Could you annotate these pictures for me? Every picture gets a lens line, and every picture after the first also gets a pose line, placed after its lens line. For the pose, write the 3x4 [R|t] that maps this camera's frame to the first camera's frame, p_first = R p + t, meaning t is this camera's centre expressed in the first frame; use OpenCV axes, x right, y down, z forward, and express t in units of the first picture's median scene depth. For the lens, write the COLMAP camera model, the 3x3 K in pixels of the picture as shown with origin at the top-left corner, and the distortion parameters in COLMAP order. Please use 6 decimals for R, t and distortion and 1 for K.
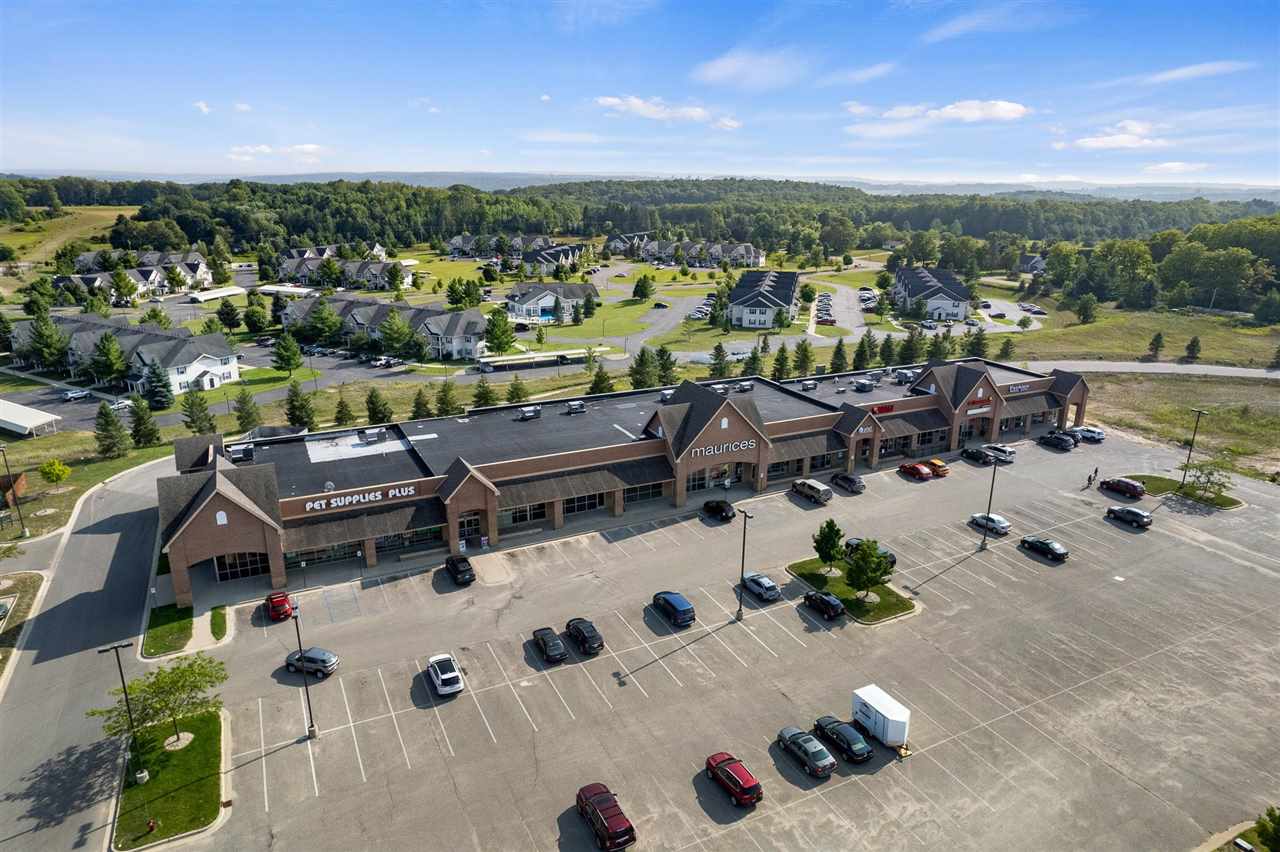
lens RADIAL K [[807.7, 0, 640.0], [0, 807.7, 426.0], [0, 0, 1]] dist [-0.070486, 0.052773]
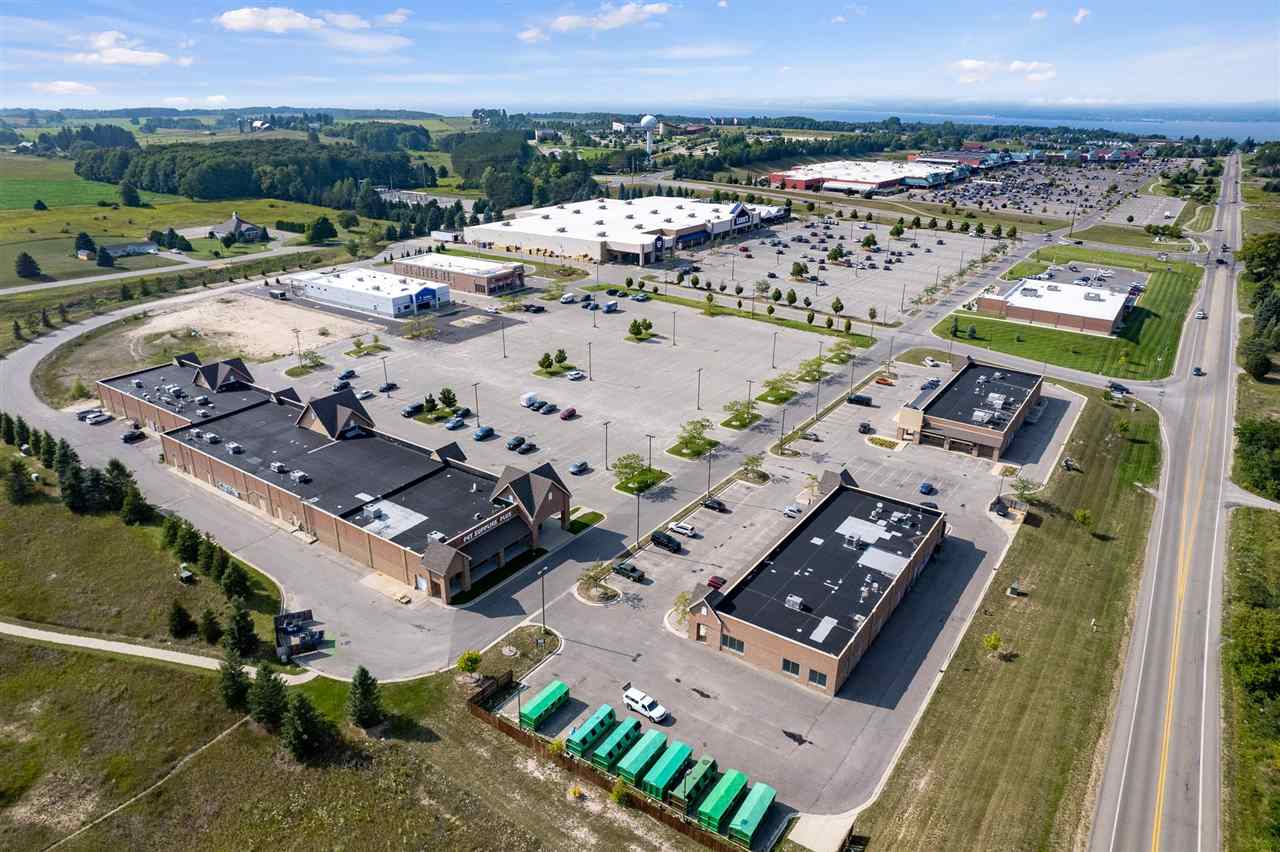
lens RADIAL K [[815.8, 0, 640.0], [0, 815.8, 426.0], [0, 0, 1]] dist [-0.075000, 0.070426]
pose [[-0.483895, -0.340043, 0.806360, -1.400887], [0.250308, 0.829147, 0.499862, -0.587227], [-0.838565, 0.443719, -0.316105, 0.888596]]
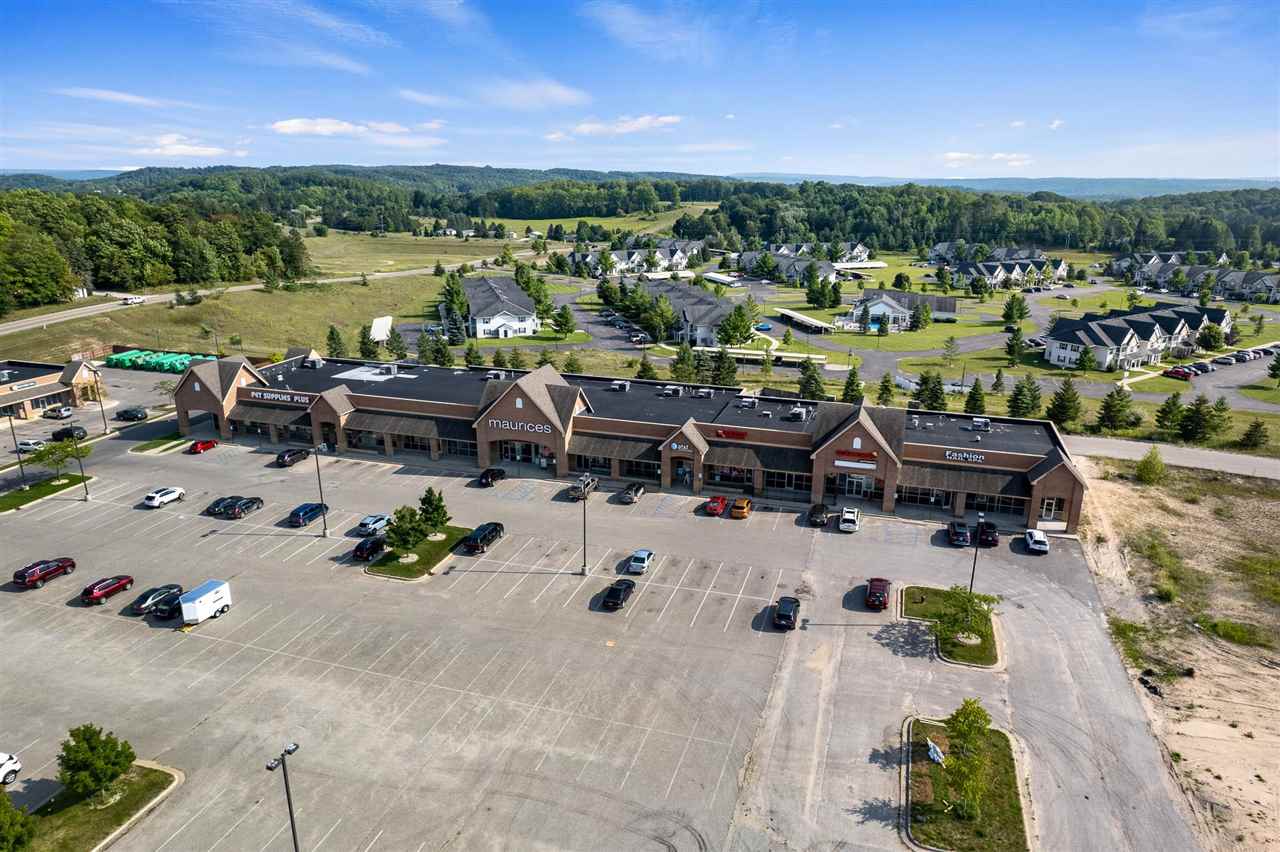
lens RADIAL K [[807.7, 0, 640.0], [0, 807.7, 426.0], [0, 0, 1]] dist [-0.070486, 0.052773]
pose [[0.719176, 0.200882, -0.665156, 0.803488], [-0.204257, 0.976120, 0.073949, -0.073329], [0.664127, 0.082680, 0.743034, 0.254180]]
